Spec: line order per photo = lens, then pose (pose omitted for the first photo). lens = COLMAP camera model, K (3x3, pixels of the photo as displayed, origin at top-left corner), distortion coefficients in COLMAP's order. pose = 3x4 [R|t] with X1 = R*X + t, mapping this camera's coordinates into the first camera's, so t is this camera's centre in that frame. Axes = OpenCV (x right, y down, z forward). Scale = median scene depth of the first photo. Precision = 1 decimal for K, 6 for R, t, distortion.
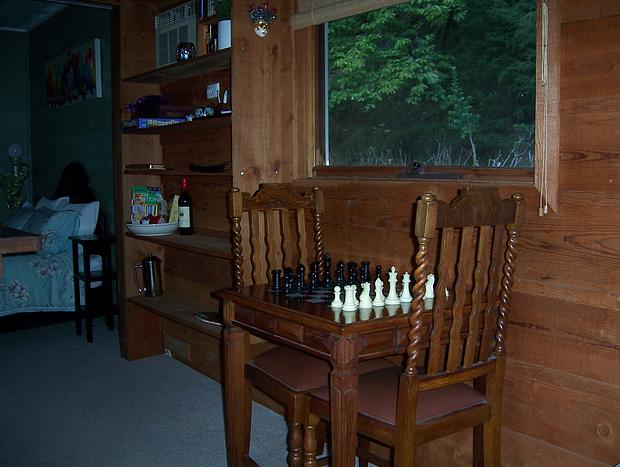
lens RADIAL K [[659.3, 0, 310.0], [0, 659.3, 233.5], [0, 0, 1]] dist [-0.114178, 0.019342]
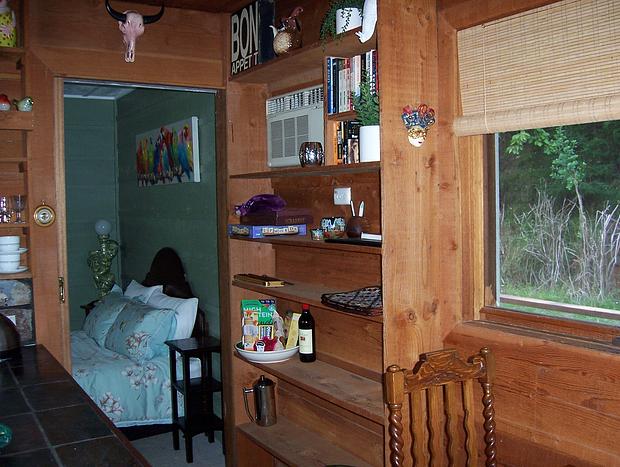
lens RADIAL K [[659.1, 0, 322.3], [0, 659.1, 234.7], [0, 0, 1]] dist [-0.137085, 0.018886]
pose [[0.995561, -0.009538, -0.093629, -0.085085], [0.005417, 0.999009, -0.044175, -0.118077], [0.093958, 0.043472, 0.994627, 0.148015]]
